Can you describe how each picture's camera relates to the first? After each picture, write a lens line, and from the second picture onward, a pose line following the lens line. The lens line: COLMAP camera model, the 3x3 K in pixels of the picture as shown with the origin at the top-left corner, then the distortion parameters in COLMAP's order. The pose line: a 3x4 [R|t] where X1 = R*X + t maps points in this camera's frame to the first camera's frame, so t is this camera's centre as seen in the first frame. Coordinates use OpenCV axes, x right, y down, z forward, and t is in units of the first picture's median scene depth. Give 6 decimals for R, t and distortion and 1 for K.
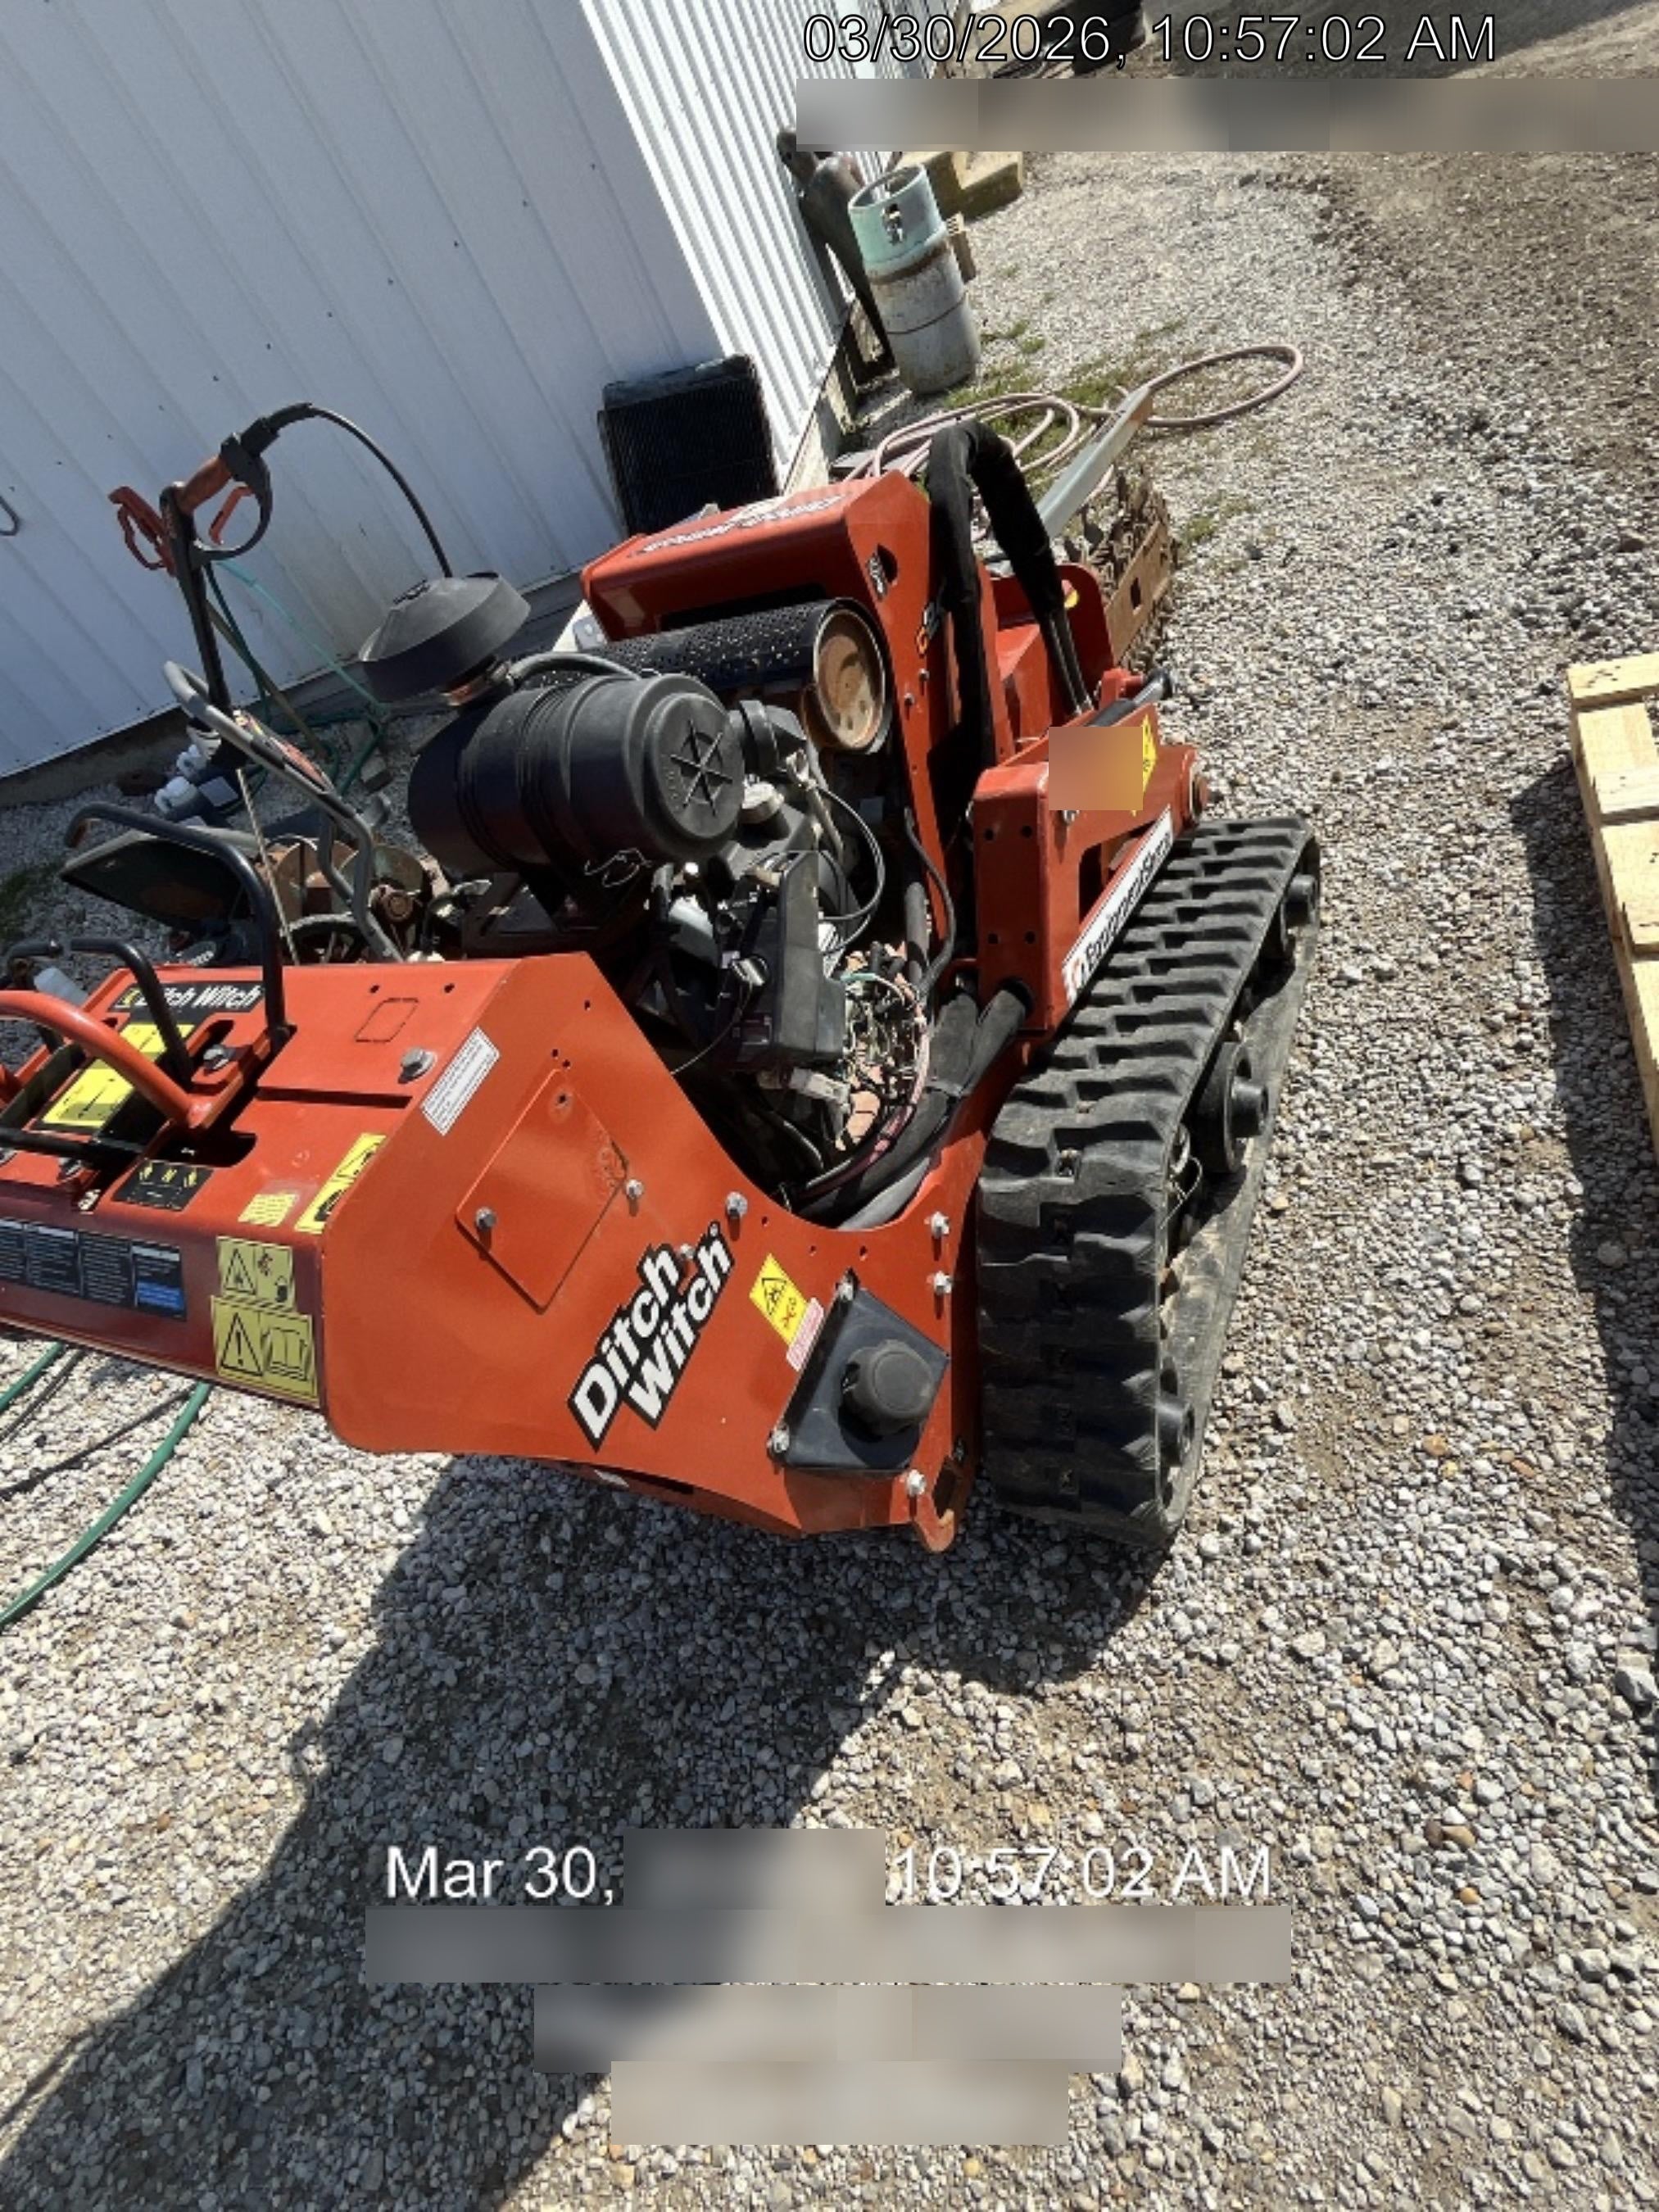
lens RADIAL K [[1154.8, 0, 829.5], [0, 1154.8, 1106.0], [0, 0, 1]] dist [-0.000260, 0.000144]
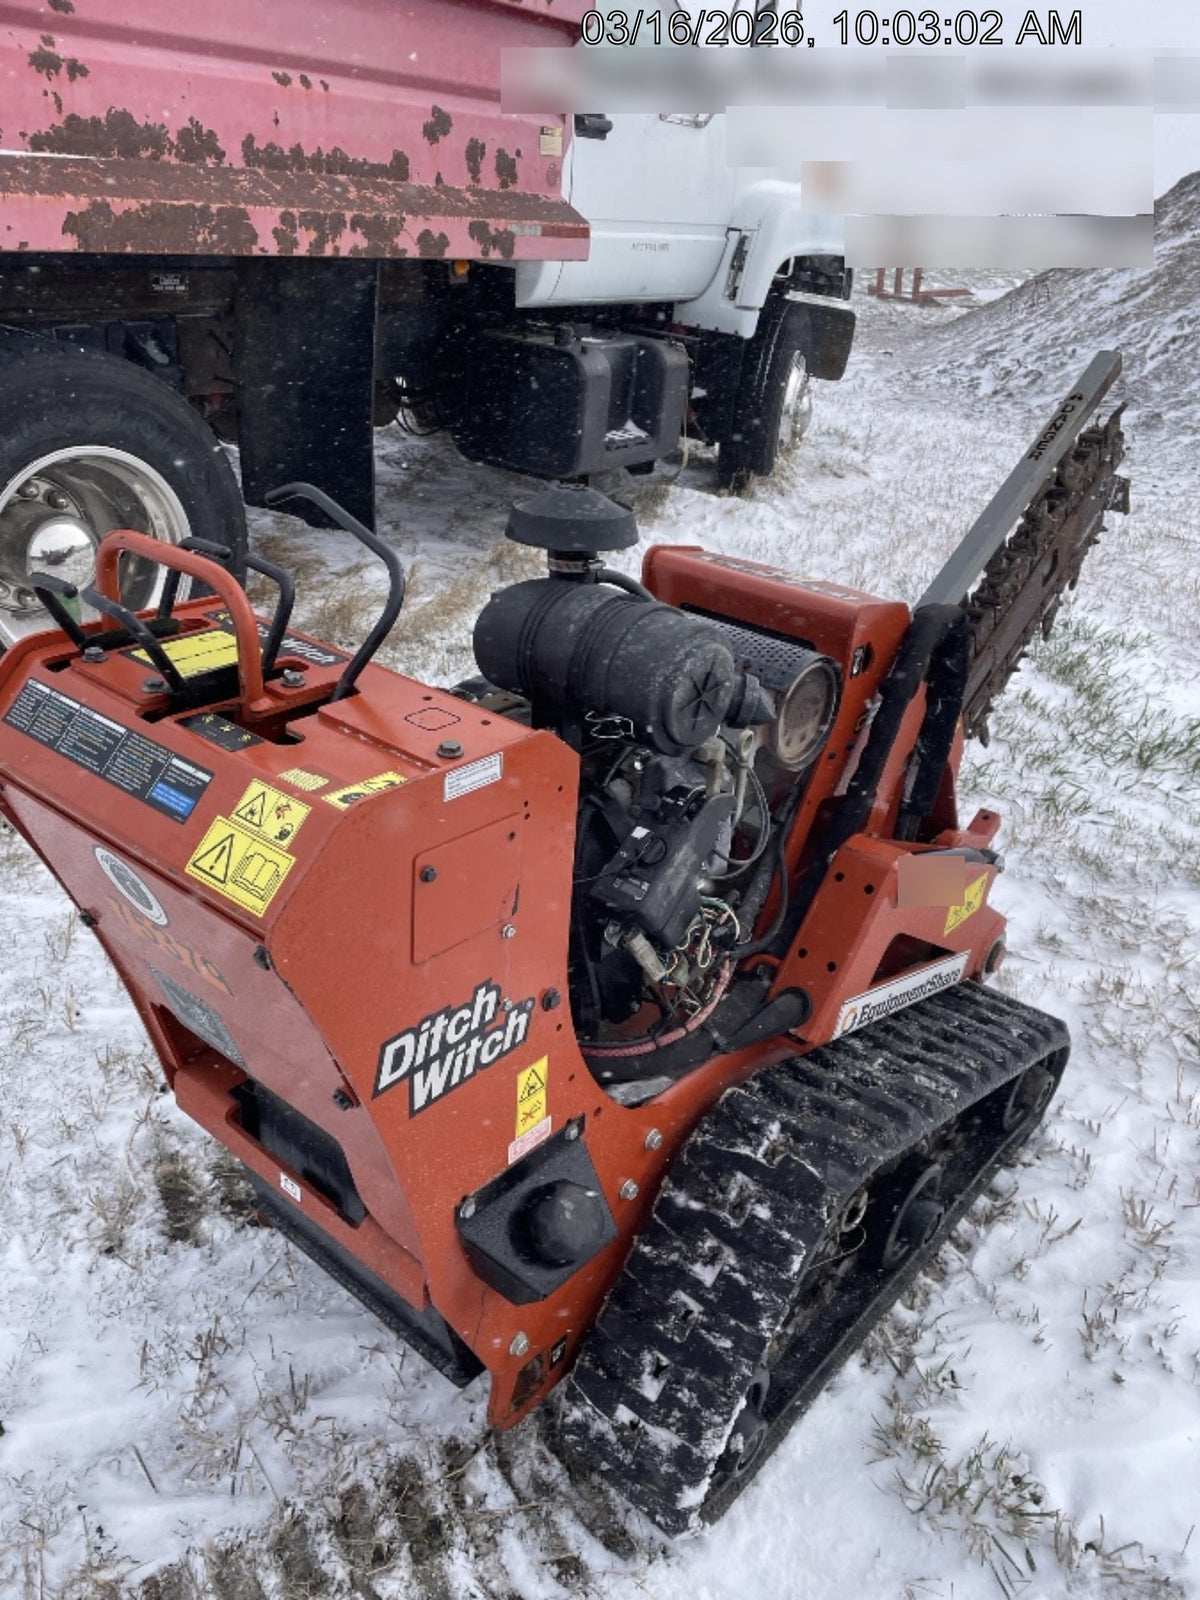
lens RADIAL K [[1165.7, 0, 620.2], [0, 1165.7, 795.2], [0, 0, 1]] dist [0.081687, -0.089455]
pose [[0.862408, 0.504944, -0.035823, -0.088879], [-0.492783, 0.821231, -0.287653, 0.245586], [-0.115830, 0.265727, 0.957065, -0.261245]]
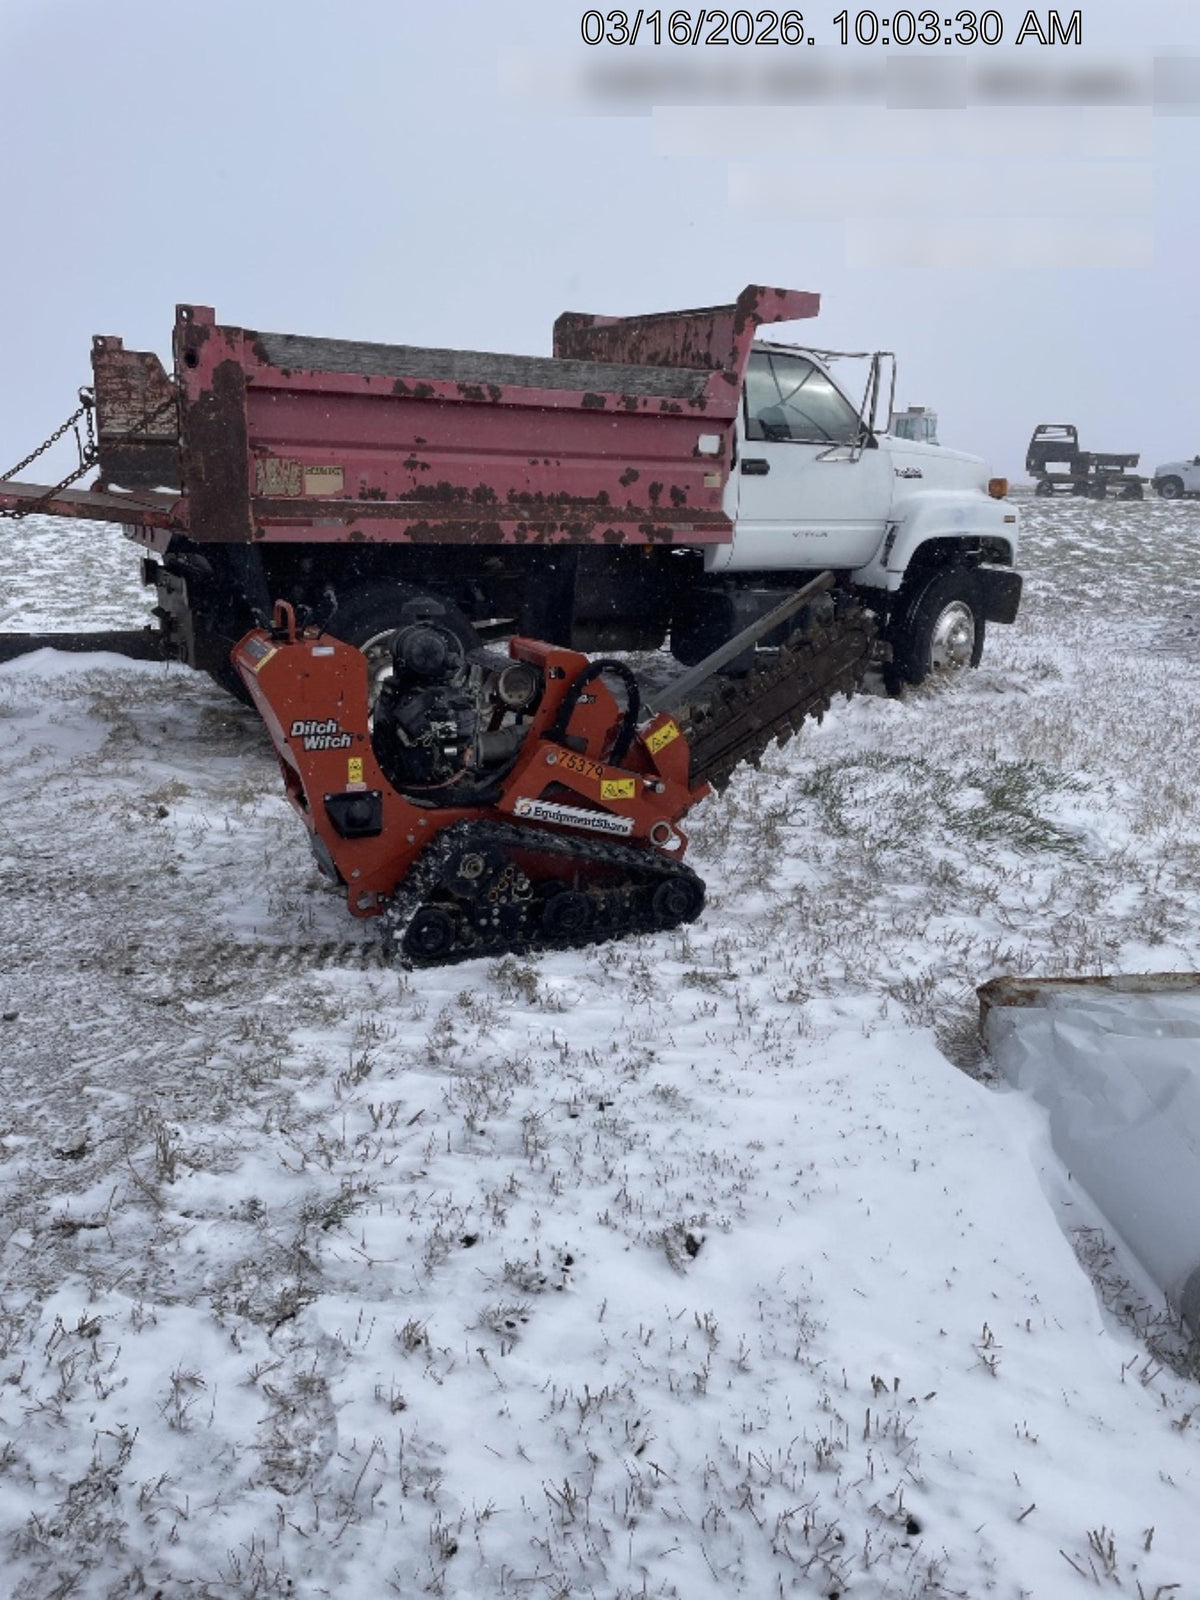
lens RADIAL K [[1106.3, 0, 607.7], [0, 1106.3, 766.1], [0, 0, 1]] dist [0.104163, 0.000611]
pose [[0.697924, 0.522408, -0.489889, 2.606116], [-0.681088, 0.695630, -0.228511, 0.485177], [0.221406, 0.493141, 0.841303, -2.113385]]
